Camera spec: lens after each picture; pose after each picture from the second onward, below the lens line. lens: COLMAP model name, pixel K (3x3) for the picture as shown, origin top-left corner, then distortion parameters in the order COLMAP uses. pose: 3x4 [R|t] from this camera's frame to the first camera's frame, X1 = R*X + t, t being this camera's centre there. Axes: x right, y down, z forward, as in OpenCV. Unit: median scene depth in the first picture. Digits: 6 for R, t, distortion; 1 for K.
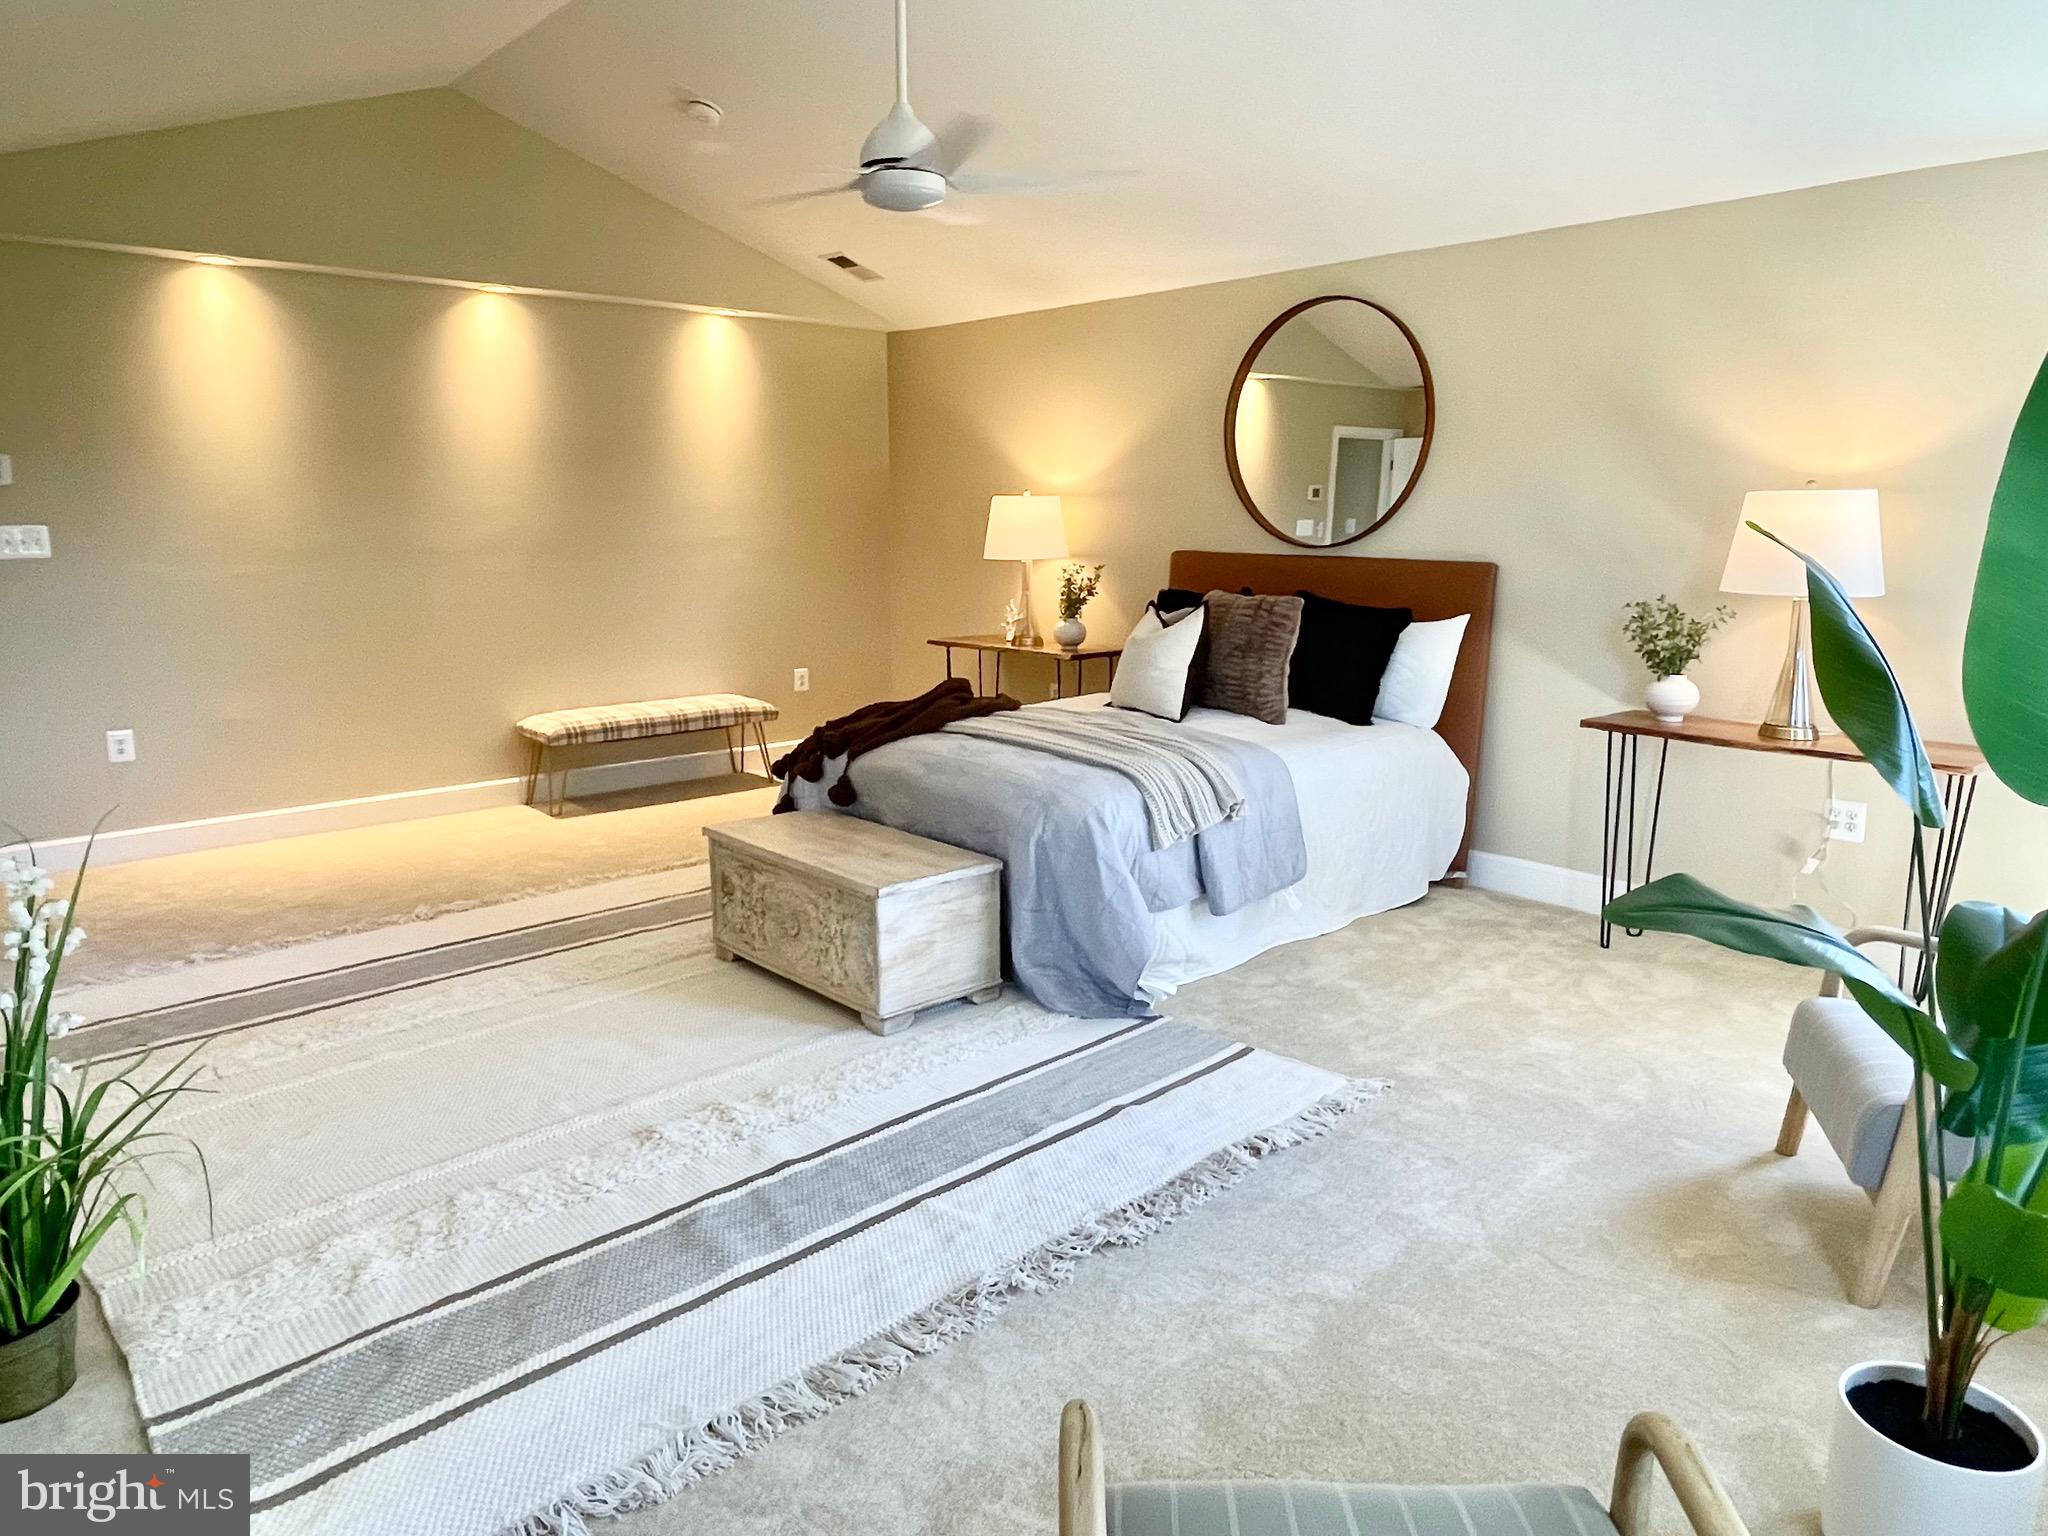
lens RADIAL K [[1281.0, 0, 1024.0], [0, 1281.0, 768.0], [0, 0, 1]] dist [0.000554, 0.000046]
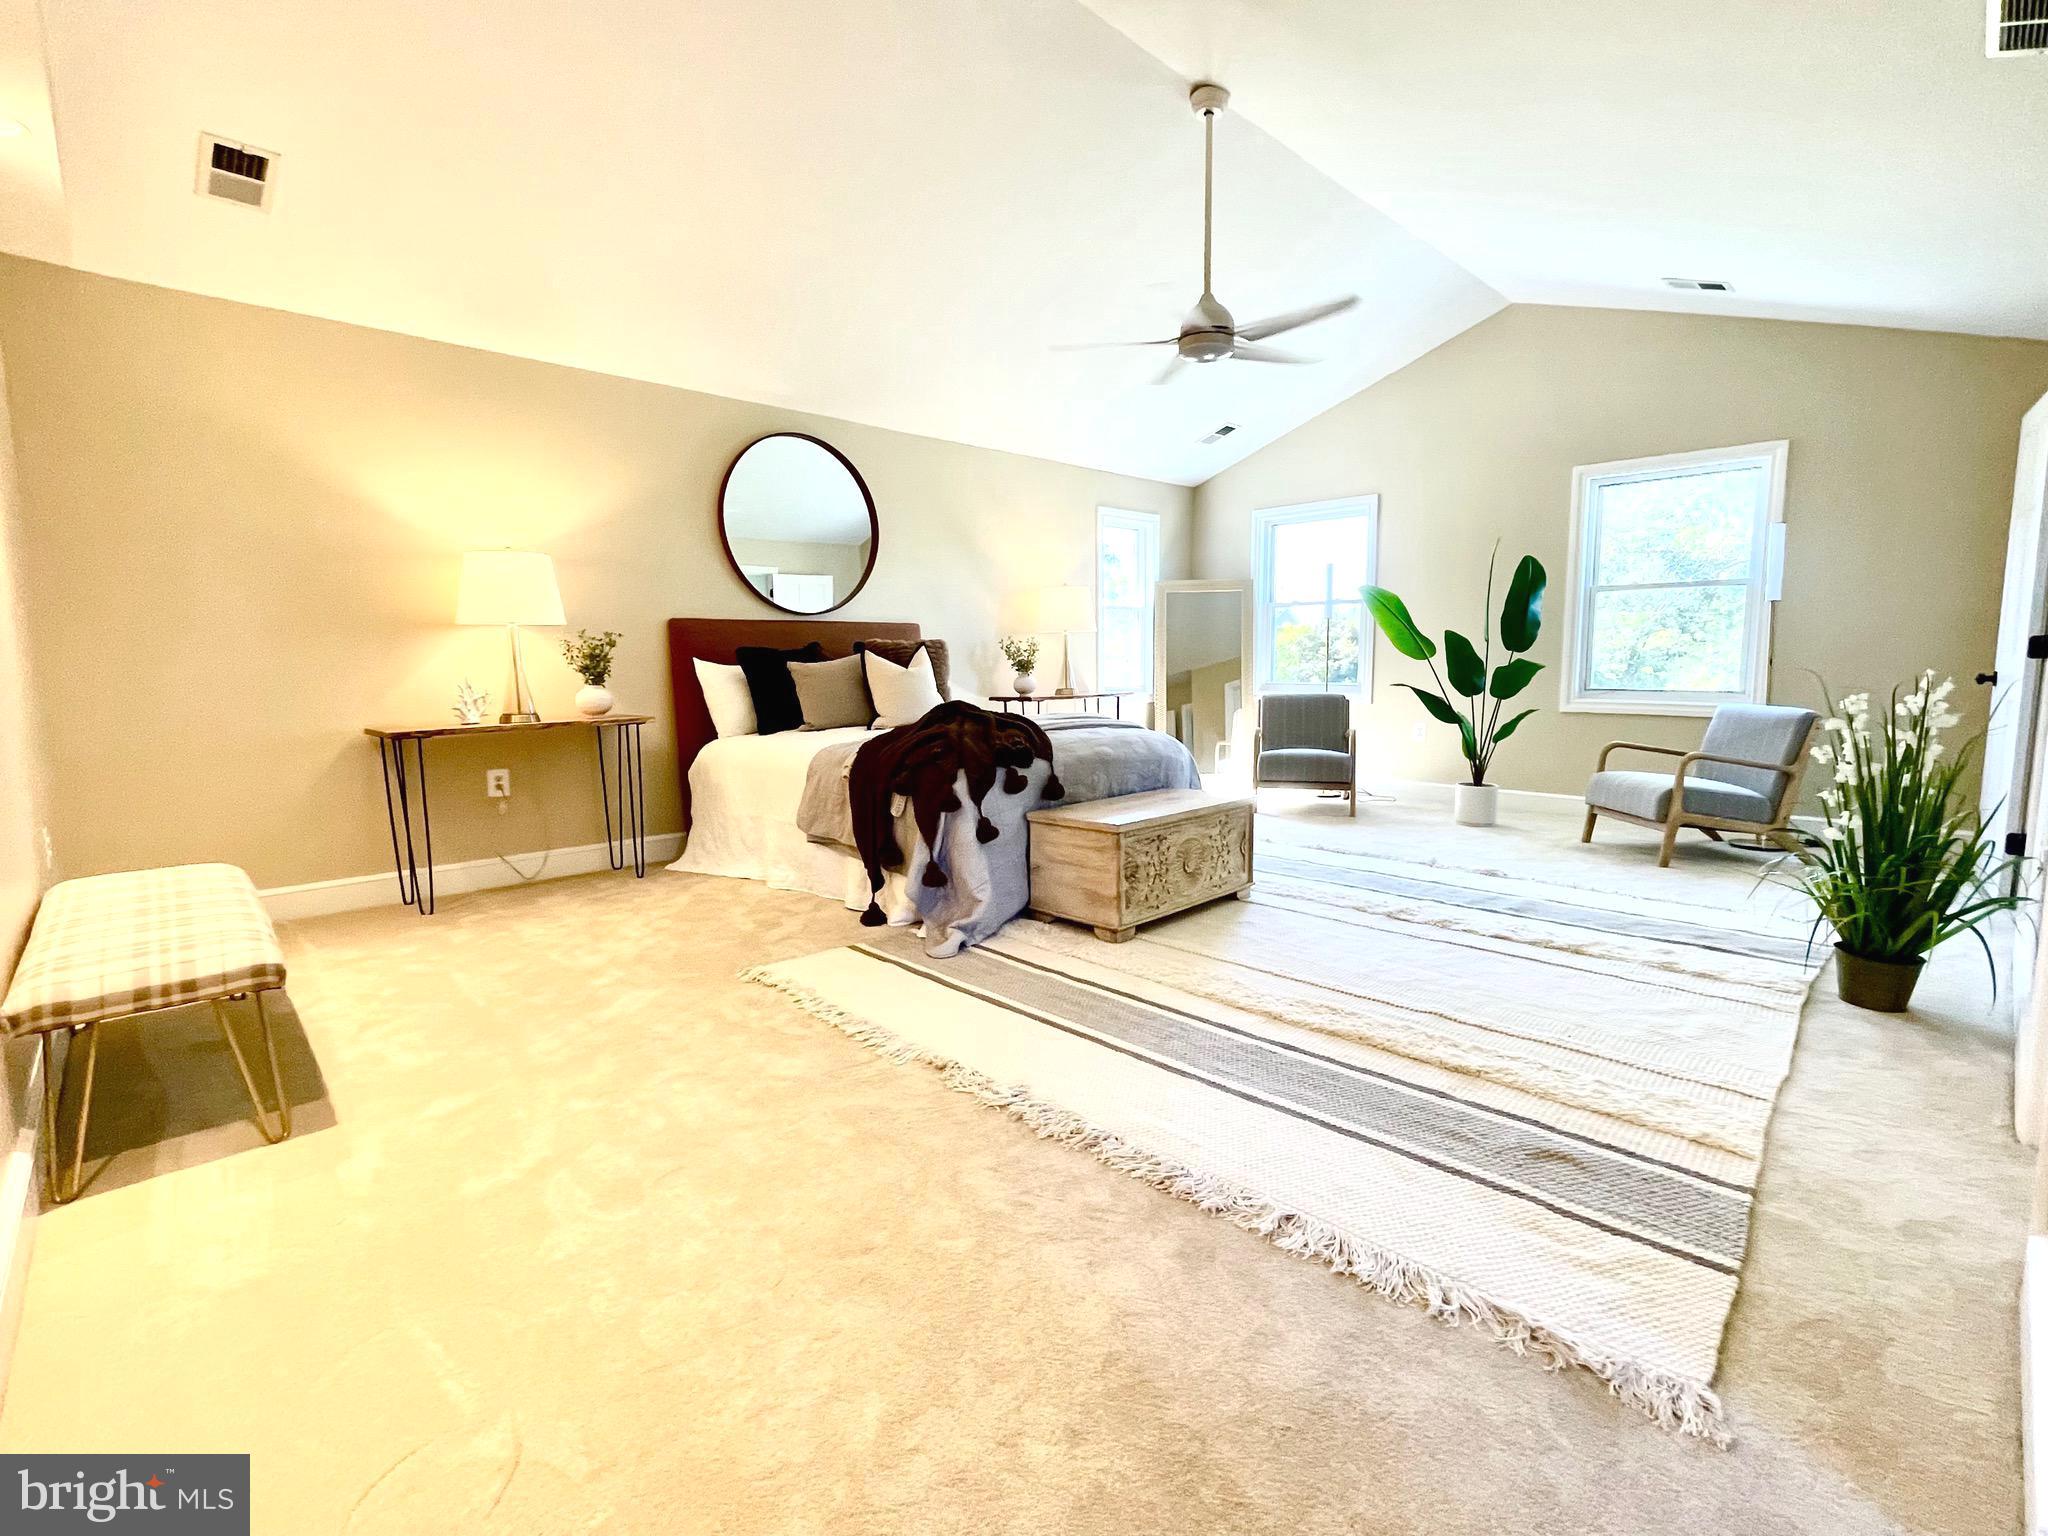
lens RADIAL K [[901.4, 0, 1024.0], [0, 901.4, 768.0], [0, 0, 1]] dist [-0.000036, 0.000005]
pose [[-0.004526, -0.131556, 0.991298, -0.956625], [0.207779, 0.969550, 0.129618, -0.112018], [-0.978165, 0.206557, 0.022946, 0.999772]]
